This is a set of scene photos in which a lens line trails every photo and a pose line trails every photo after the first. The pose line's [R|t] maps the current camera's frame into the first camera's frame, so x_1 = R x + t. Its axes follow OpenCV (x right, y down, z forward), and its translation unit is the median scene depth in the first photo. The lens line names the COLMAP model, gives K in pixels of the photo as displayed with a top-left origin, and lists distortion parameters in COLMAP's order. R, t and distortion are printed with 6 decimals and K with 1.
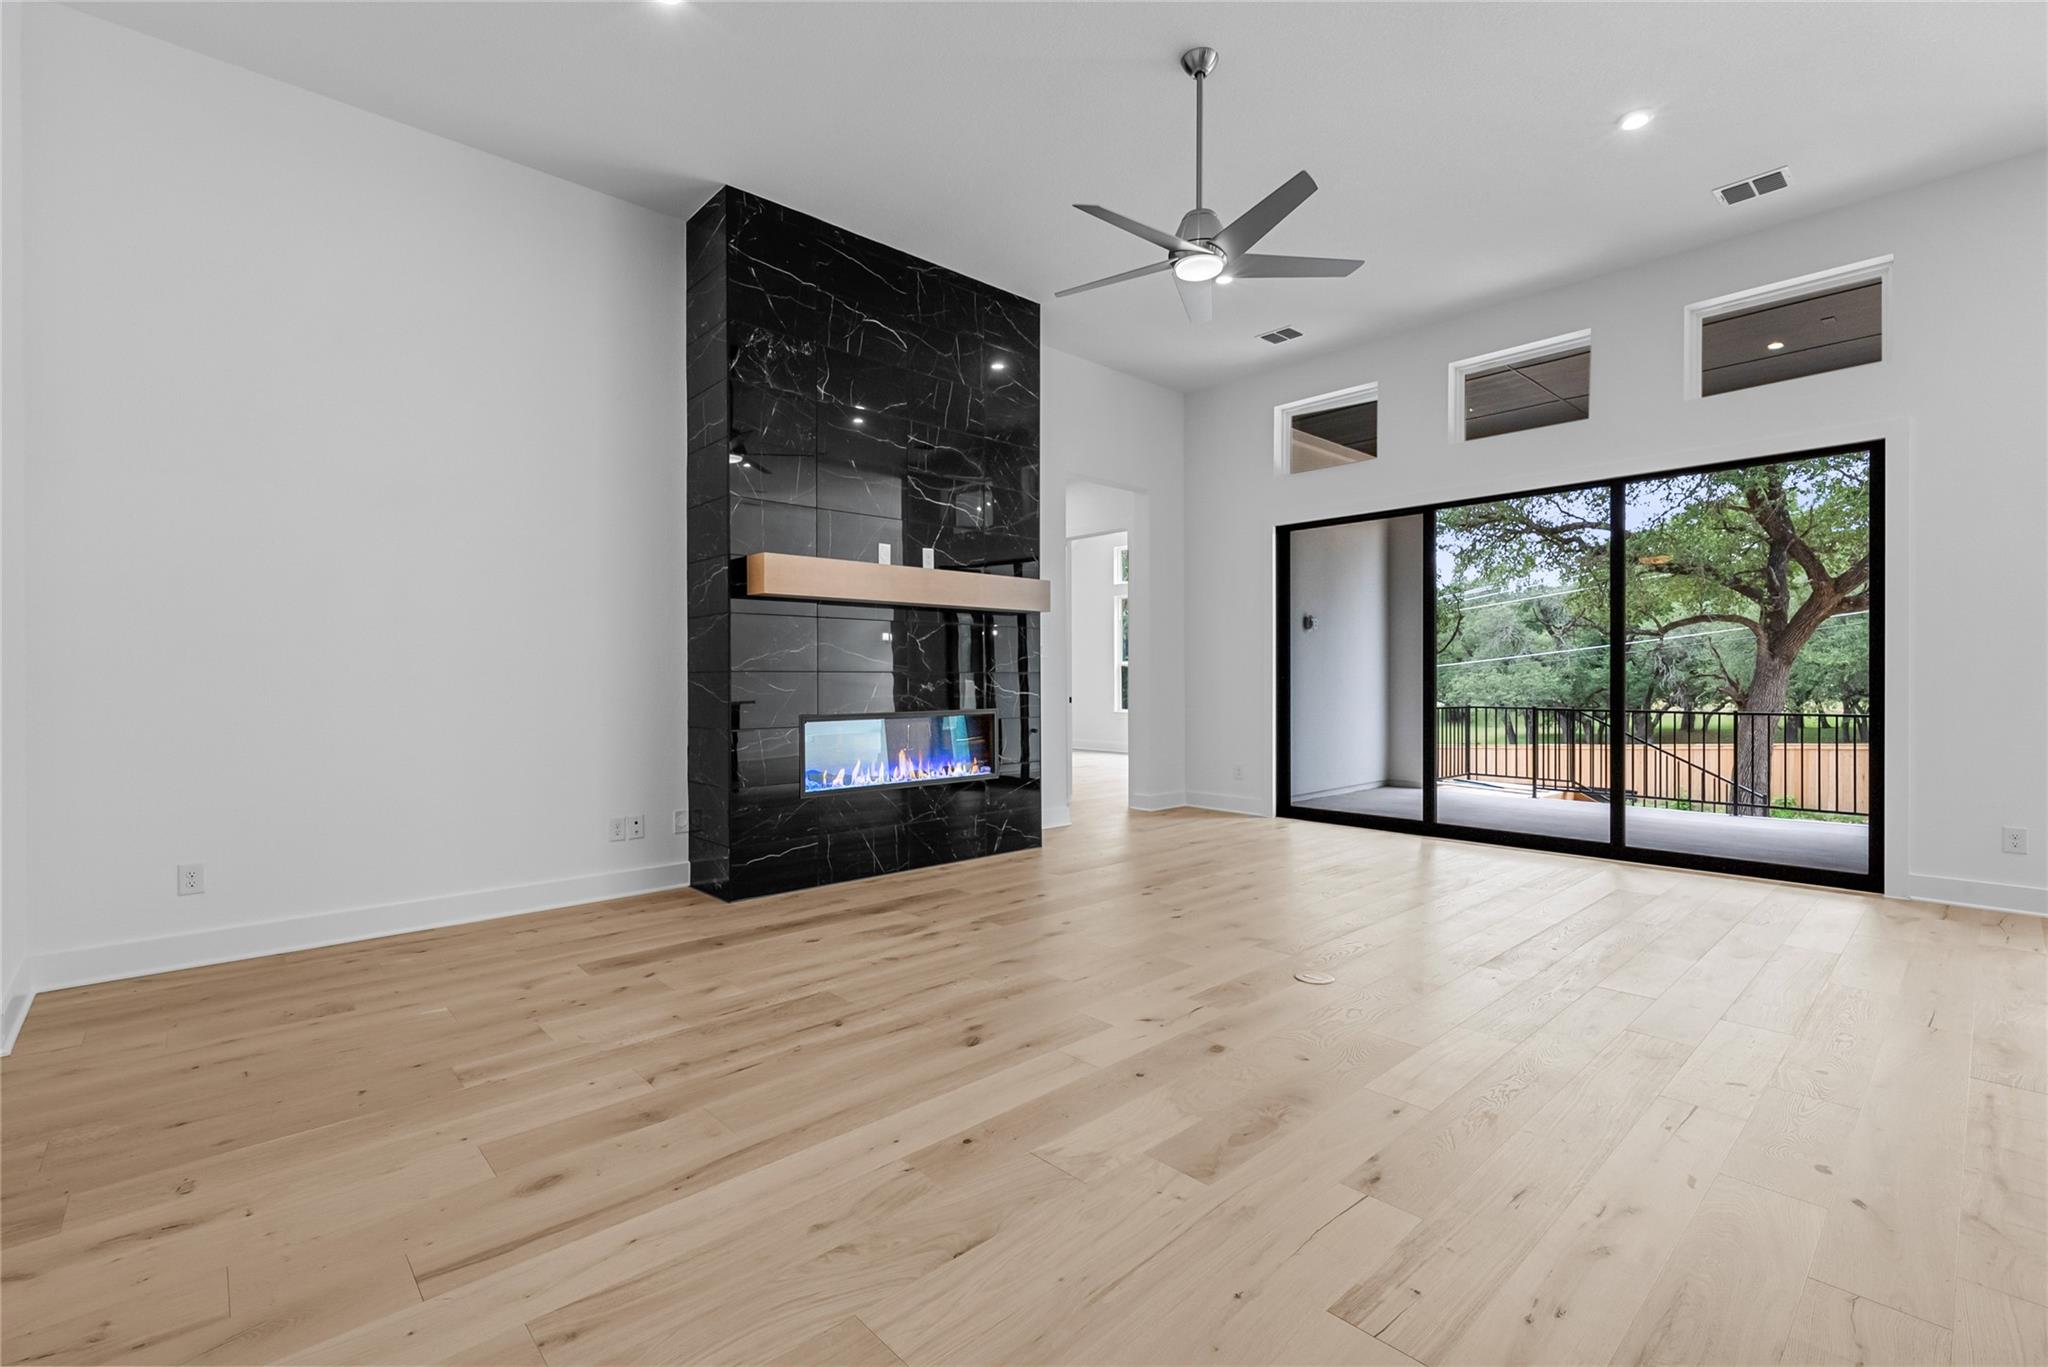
lens RADIAL K [[901.1, 0, 1024.0], [0, 901.1, 683.5], [0, 0, 1]] dist [0.001073, -0.000084]
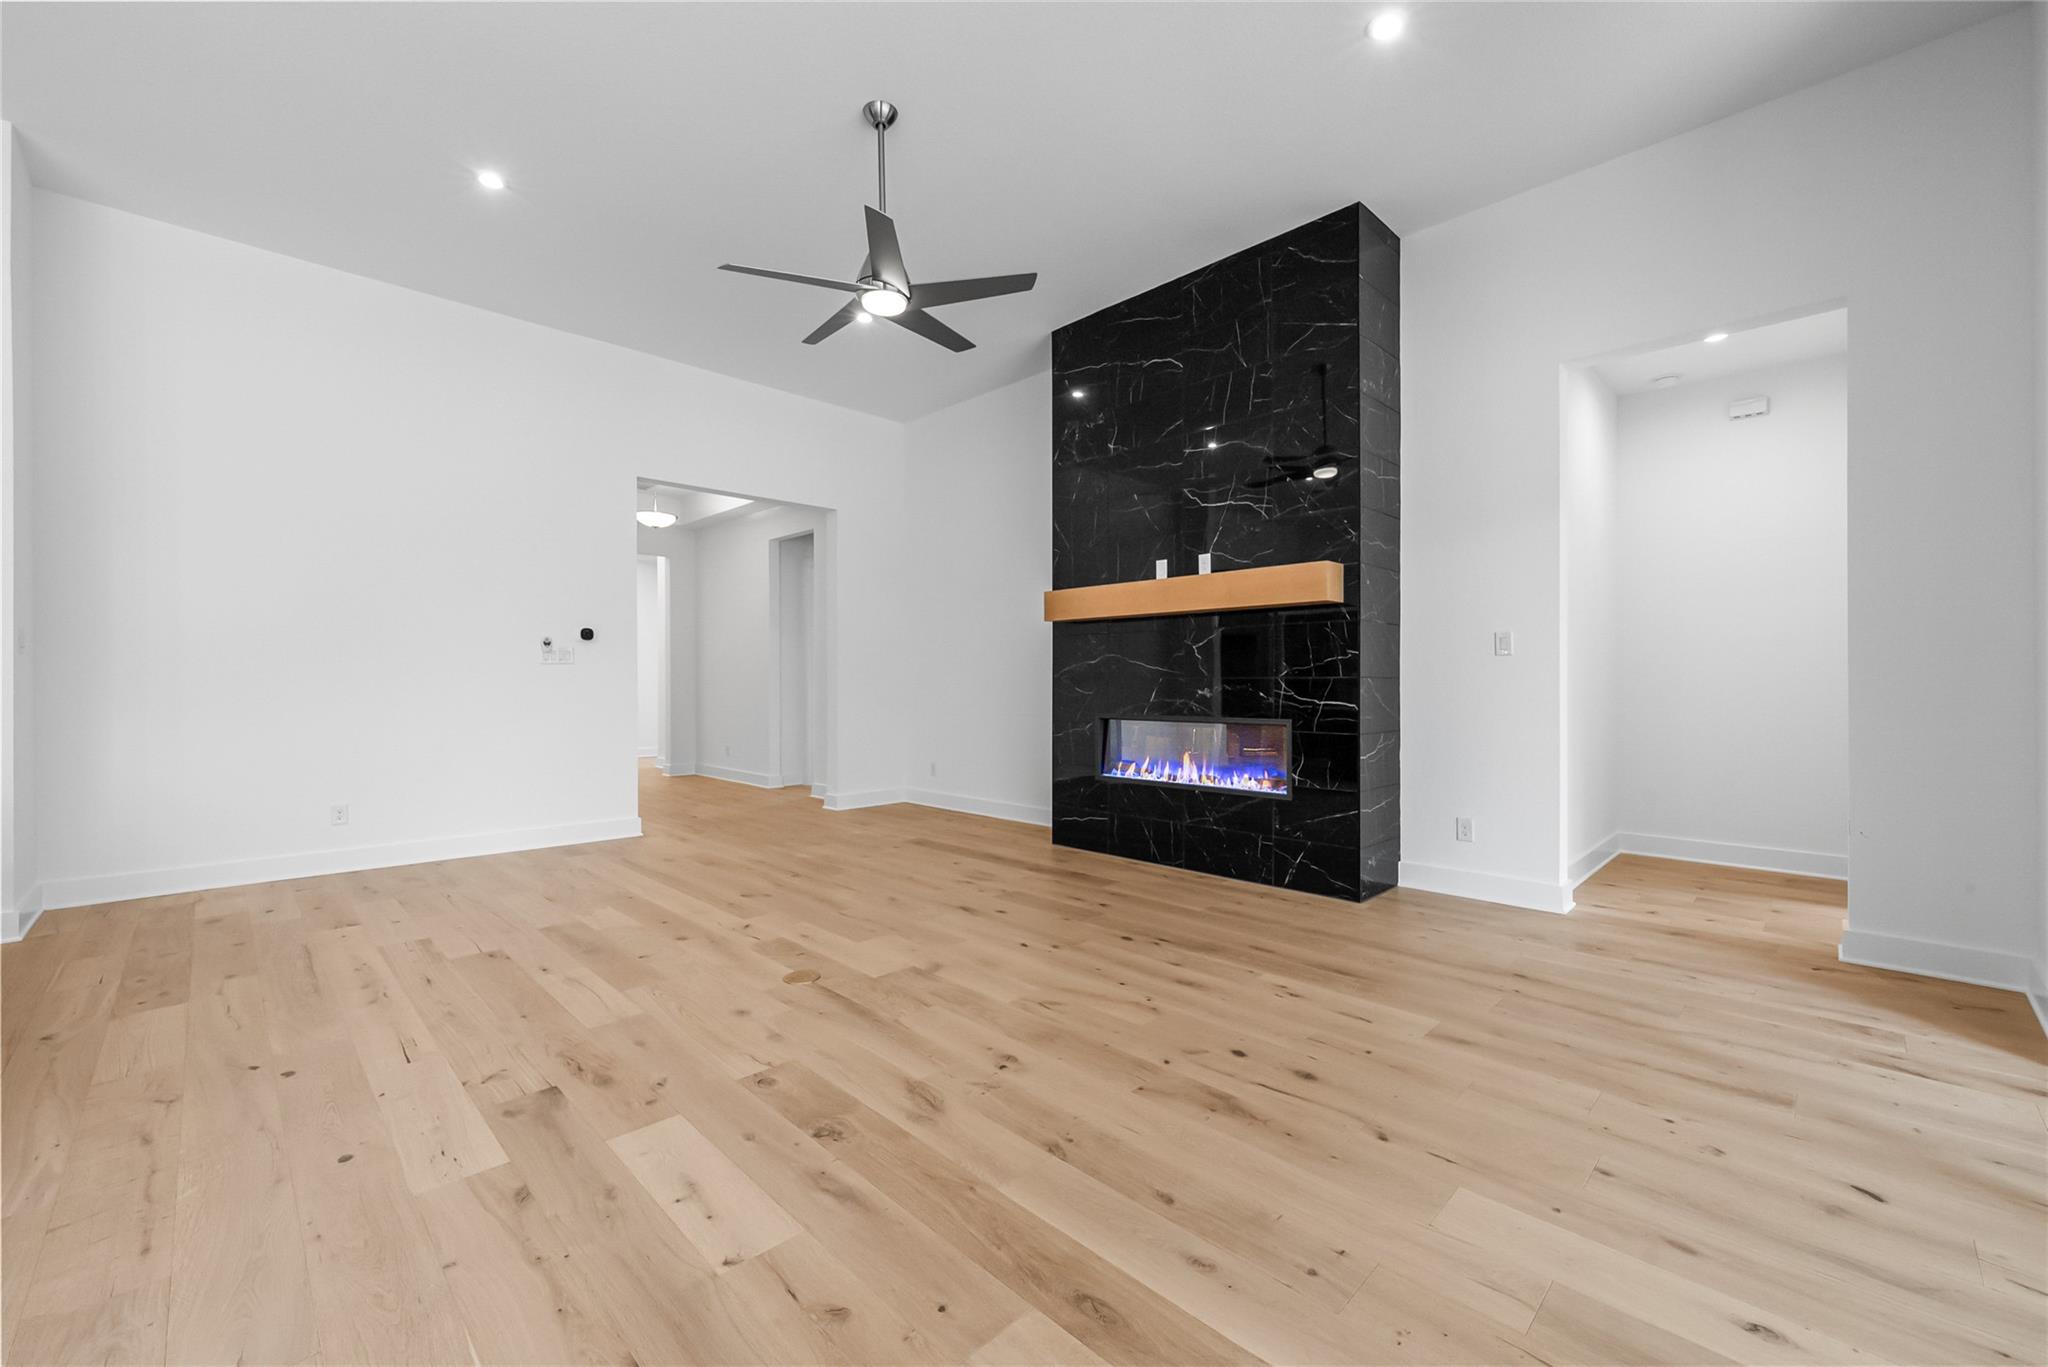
lens RADIAL K [[824.2, 0, 1024.0], [0, 824.2, 683.5], [0, 0, 1]] dist [-0.002325, 0.000391]
pose [[0.033960, 0.006725, -0.999401, 0.849200], [-0.004784, 0.999967, 0.006566, -0.012183], [0.999412, 0.004559, 0.033991, 0.815046]]
